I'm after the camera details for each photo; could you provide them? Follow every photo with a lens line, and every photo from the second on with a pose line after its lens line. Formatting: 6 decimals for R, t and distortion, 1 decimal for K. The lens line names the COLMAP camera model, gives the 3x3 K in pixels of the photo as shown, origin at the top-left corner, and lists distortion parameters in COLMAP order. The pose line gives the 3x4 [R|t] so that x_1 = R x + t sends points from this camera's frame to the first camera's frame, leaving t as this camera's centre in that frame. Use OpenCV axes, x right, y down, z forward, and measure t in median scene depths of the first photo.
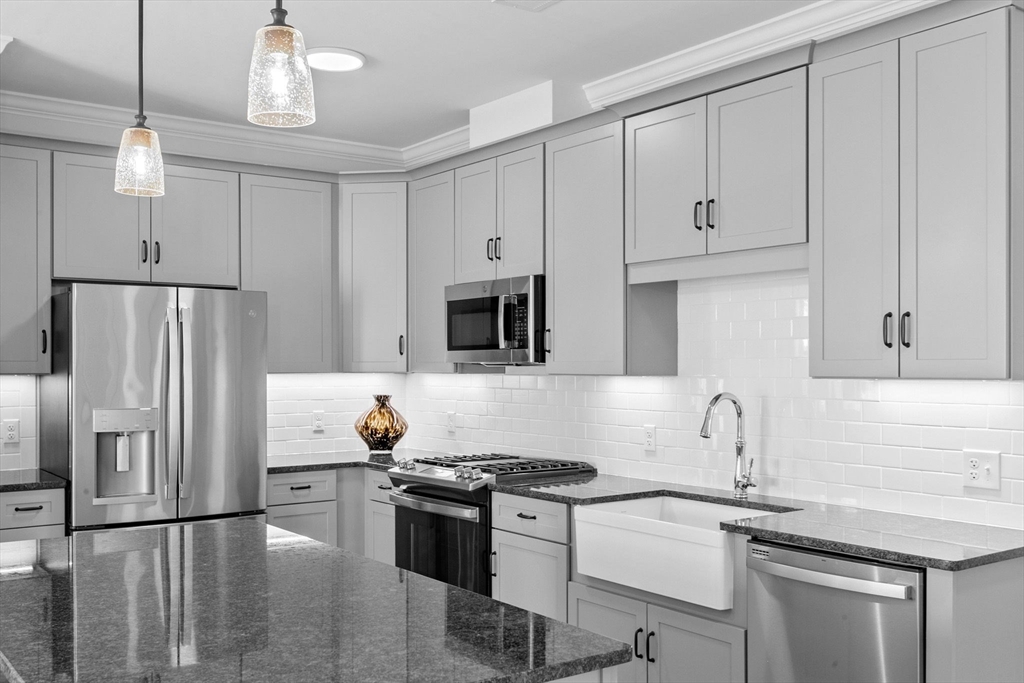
lens RADIAL K [[1000.3, 0, 510.3], [0, 1000.3, 365.3], [0, 0, 1]] dist [0.005395, 0.009290]
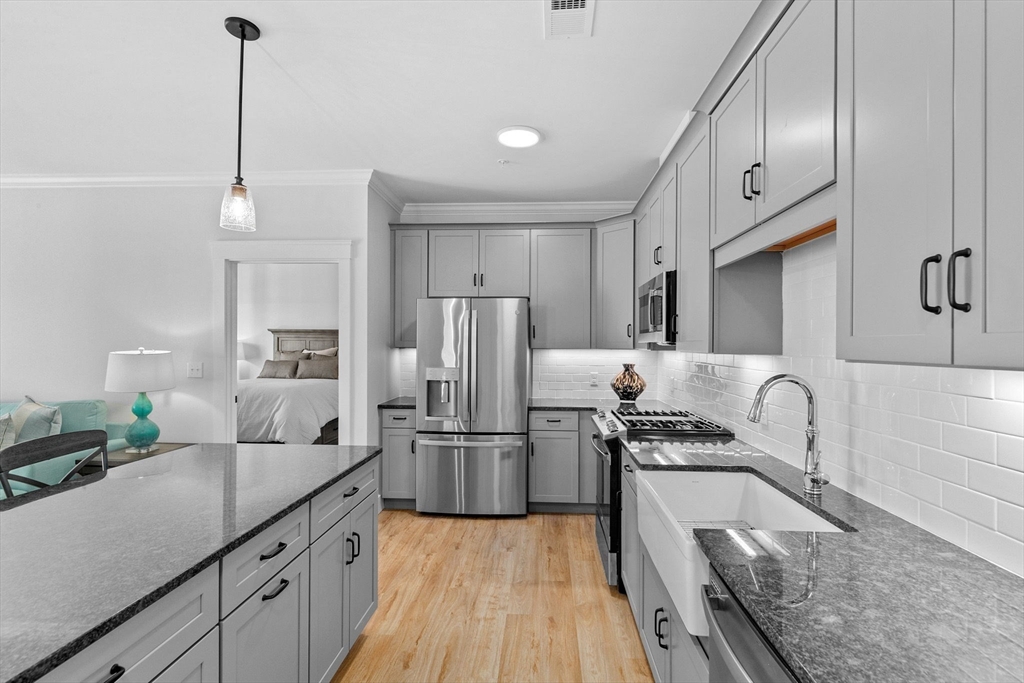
lens RADIAL K [[477.1, 0, 516.6], [0, 477.1, 343.5], [0, 0, 1]] dist [0.037973, 0.000087]
pose [[0.772563, 0.002736, -0.634932, 0.251523], [-0.005526, 0.999982, -0.002415, 0.001592], [0.634914, 0.005374, 0.772564, 0.415638]]
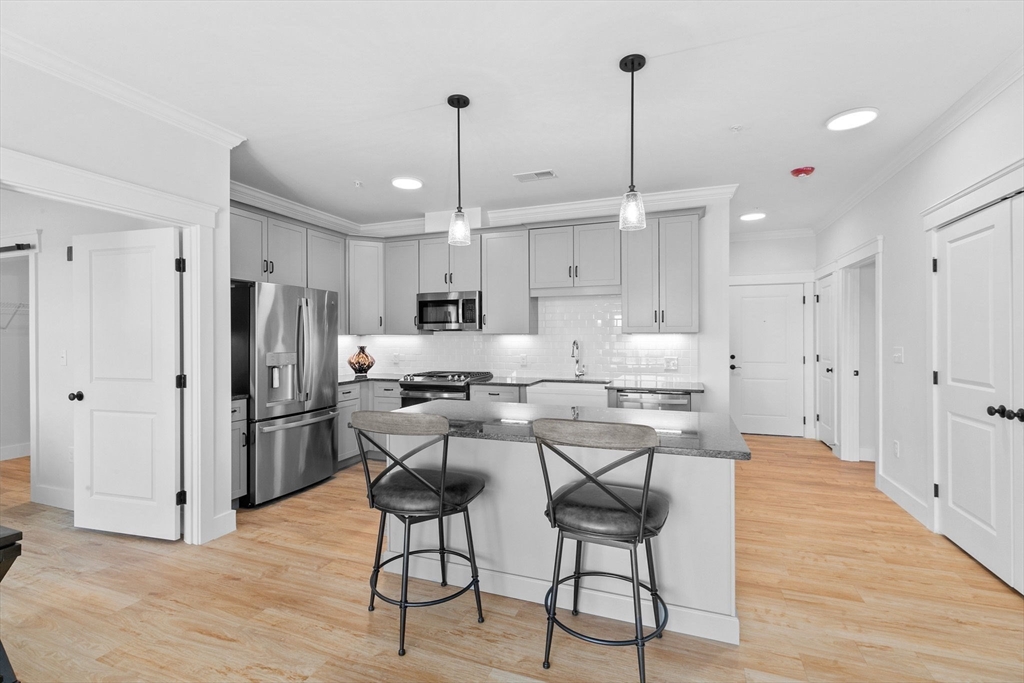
lens RADIAL K [[455.2, 0, 513.6], [0, 455.2, 335.2], [0, 0, 1]] dist [0.002536, 0.000333]
pose [[0.832817, 0.000182, 0.553548, -0.478391], [0.003509, 0.999978, -0.005609, 0.017466], [-0.553537, 0.006614, 0.832798, 0.081121]]
